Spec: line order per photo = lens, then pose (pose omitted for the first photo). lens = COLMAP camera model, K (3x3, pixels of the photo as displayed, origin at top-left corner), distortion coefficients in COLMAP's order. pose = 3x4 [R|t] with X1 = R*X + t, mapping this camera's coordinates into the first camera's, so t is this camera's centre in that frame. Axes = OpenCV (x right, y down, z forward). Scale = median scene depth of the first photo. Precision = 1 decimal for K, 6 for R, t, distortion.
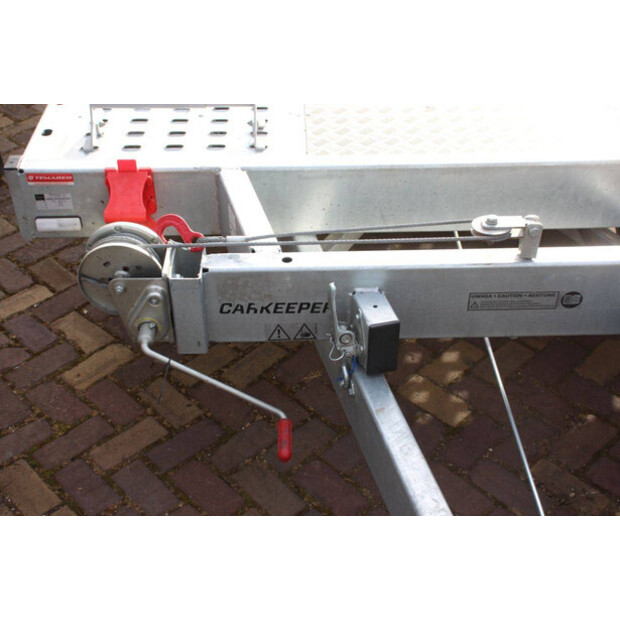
lens RADIAL K [[859.2, 0, 311.0], [0, 859.2, 306.0], [0, 0, 1]] dist [0.096265, 0.000000]
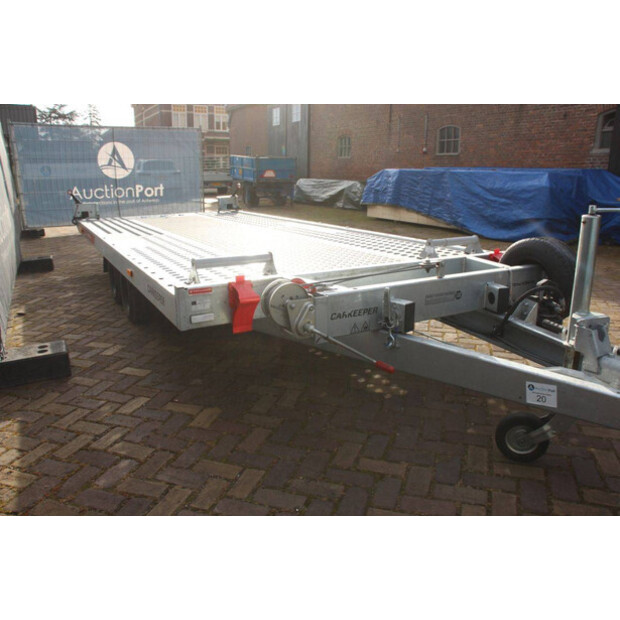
lens RADIAL K [[509.4, 0, 309.2], [0, 509.4, 308.9], [0, 0, 1]] dist [-0.134697, 0.080768]
pose [[0.885046, -0.120186, 0.449721, -0.668741], [0.285901, 0.902756, -0.321392, 0.345971], [-0.367362, 0.413023, 0.833341, 0.025314]]
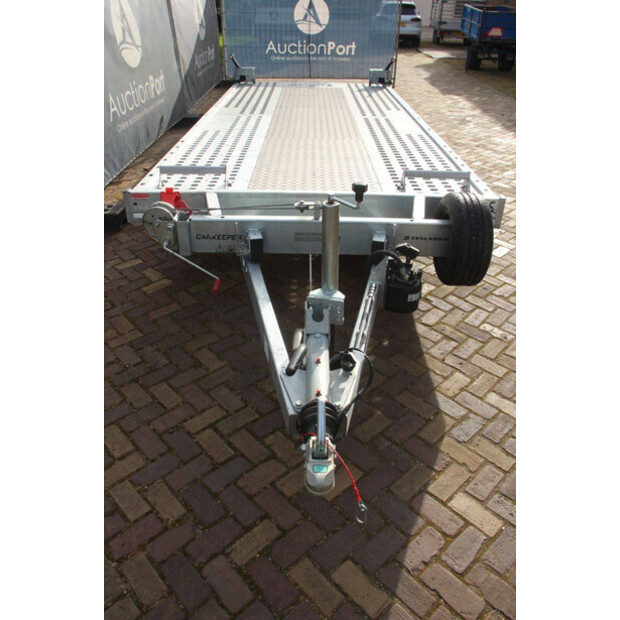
lens RADIAL K [[509.4, 0, 308.1], [0, 509.4, 313.2], [0, 0, 1]] dist [-0.134697, 0.080768]
pose [[0.998938, 0.037232, -0.027145, 0.264218], [-0.039633, 0.994779, -0.094039, 0.345045], [0.023502, 0.095015, 0.995198, -0.429632]]
